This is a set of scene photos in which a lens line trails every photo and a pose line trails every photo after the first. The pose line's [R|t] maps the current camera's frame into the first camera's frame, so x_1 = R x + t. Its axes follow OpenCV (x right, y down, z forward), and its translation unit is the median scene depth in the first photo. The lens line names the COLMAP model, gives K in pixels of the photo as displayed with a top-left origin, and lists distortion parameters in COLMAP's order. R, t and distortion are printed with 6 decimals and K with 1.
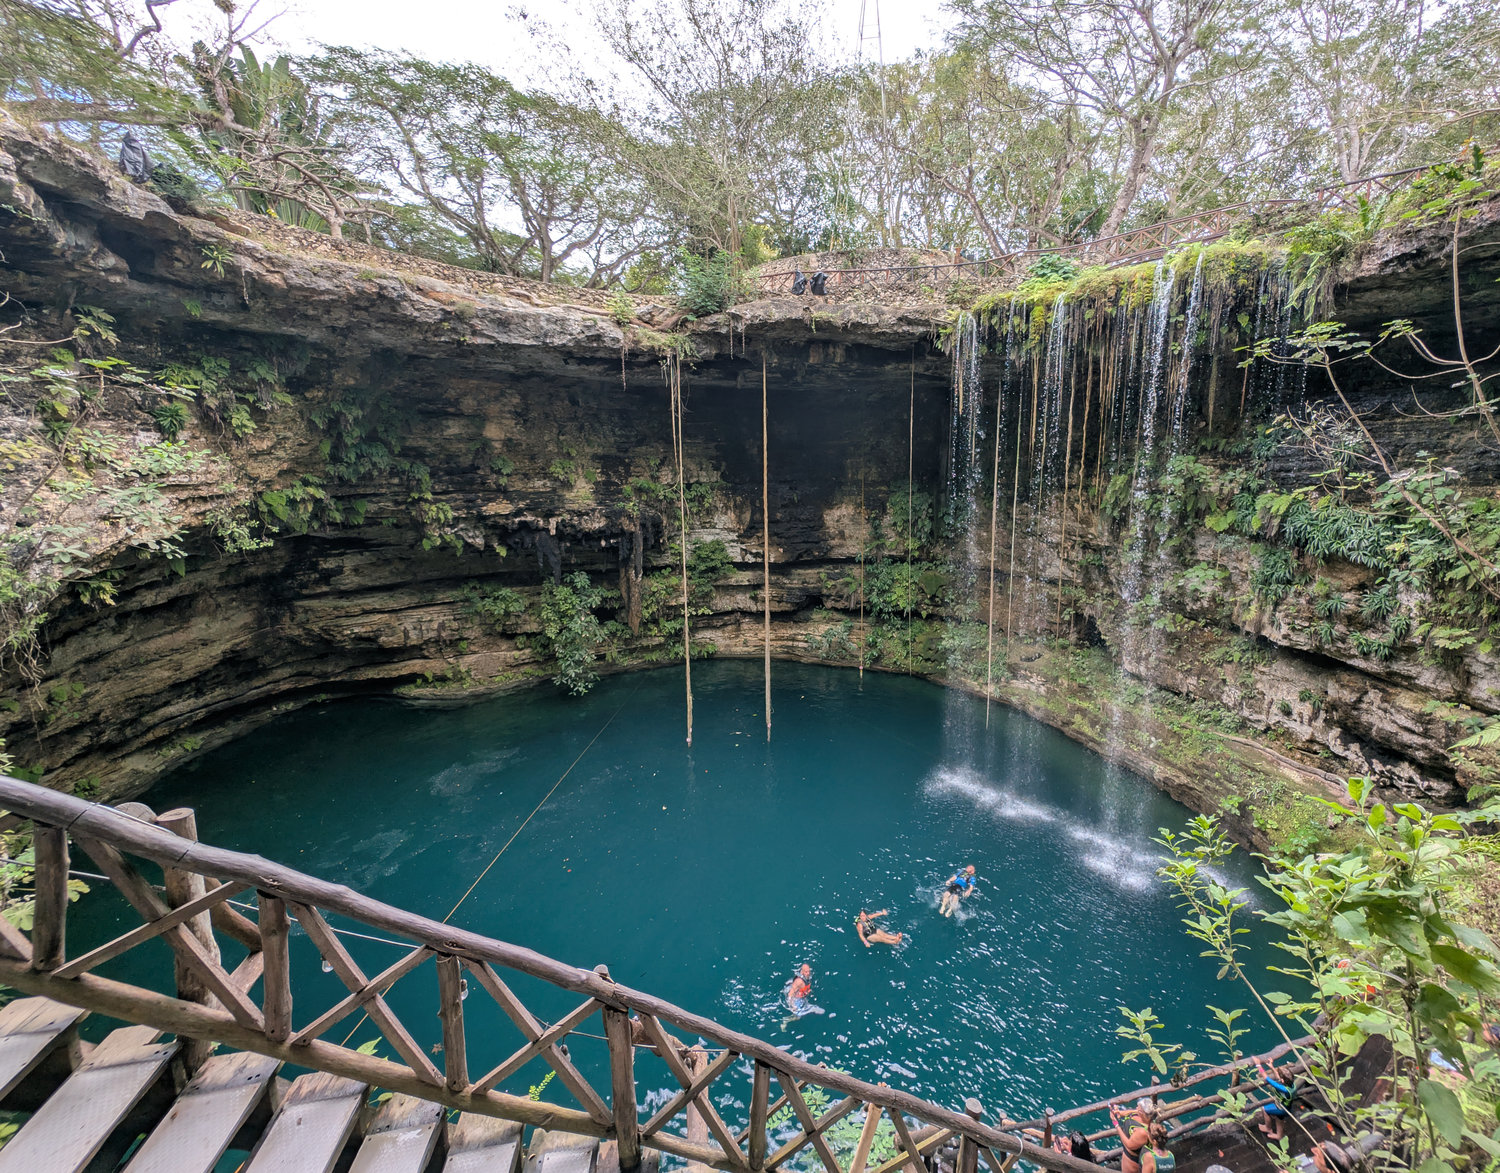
lens RADIAL K [[626.9, 0, 831.4], [0, 626.9, 548.0], [0, 0, 1]] dist [0.007341, -0.003482]
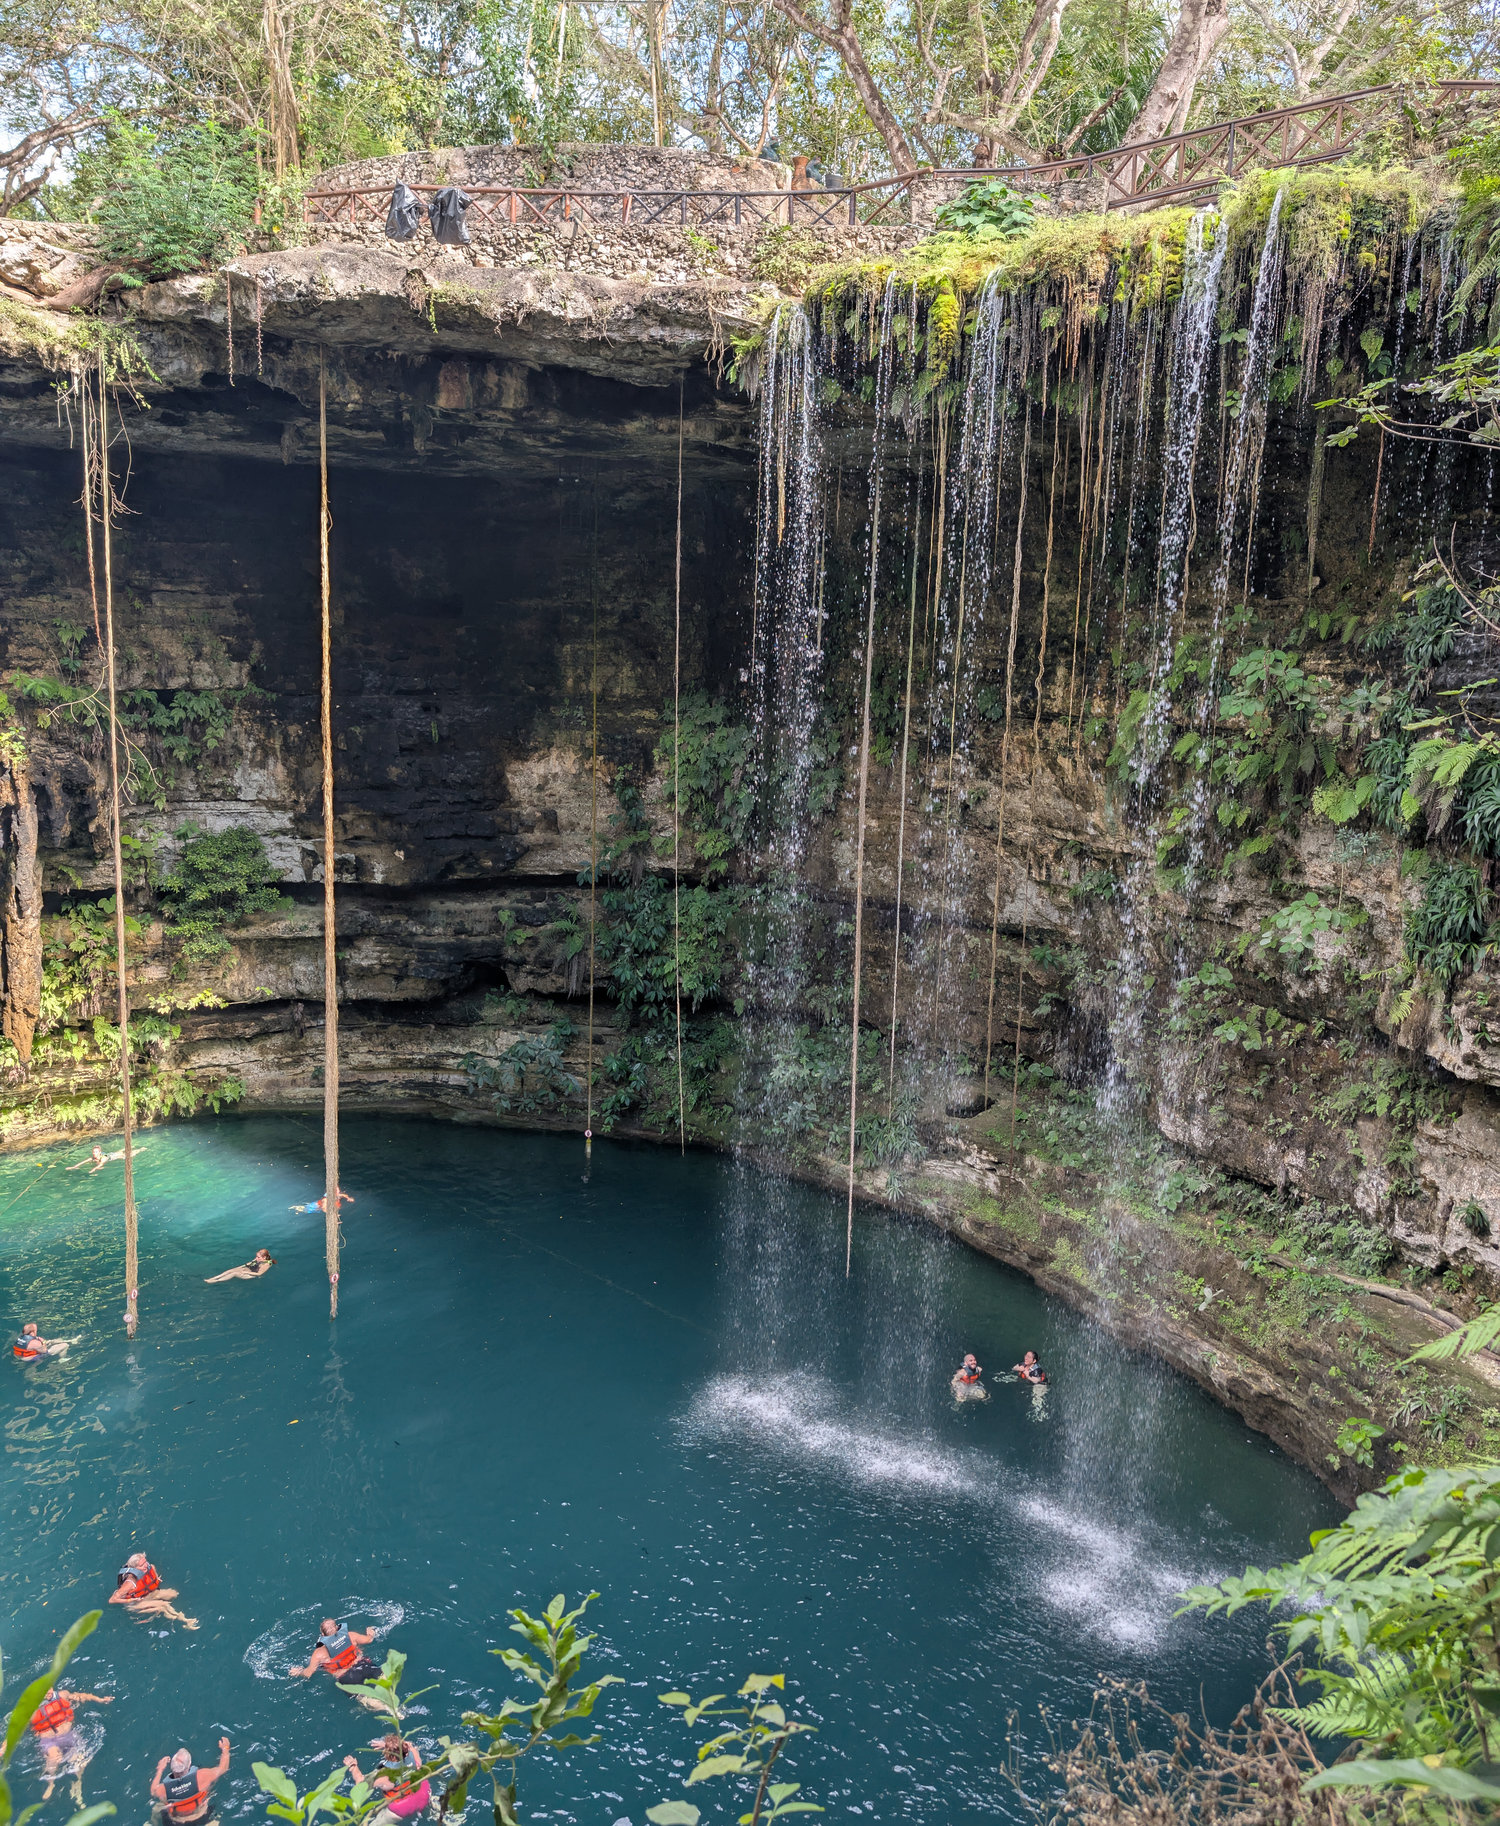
lens RADIAL K [[1433.6, 0, 766.1], [0, 1433.6, 845.7], [0, 0, 1]] dist [0.032449, -0.029277]
pose [[0.994222, 0.012038, 0.106668, 0.085538], [-0.011477, 0.999917, -0.005876, 0.000380], [-0.106729, 0.004618, 0.994277, 0.024758]]
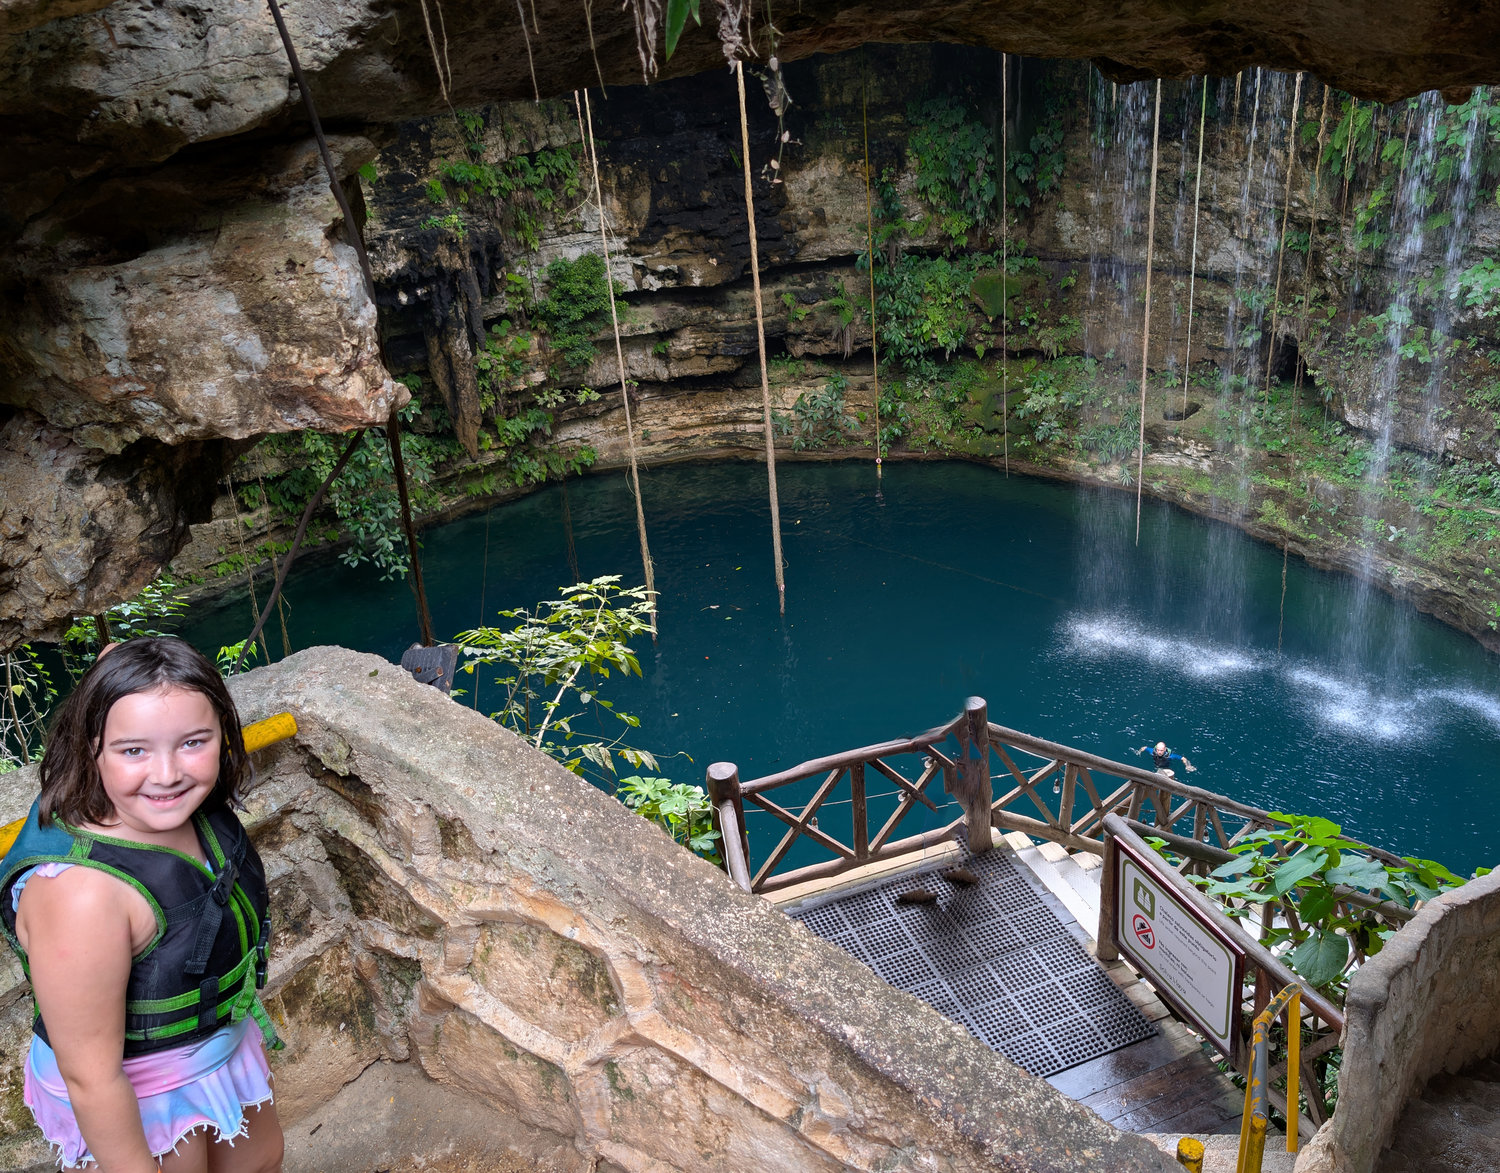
lens RADIAL K [[1381.9, 0, 817.5], [0, 1381.9, 586.7], [0, 0, 1]] dist [0.001090, -0.052498]
pose [[0.982399, -0.138099, 0.125778, -0.249530], [0.091156, 0.942174, 0.322488, -0.147461], [-0.163040, -0.305347, 0.938180, -0.251529]]
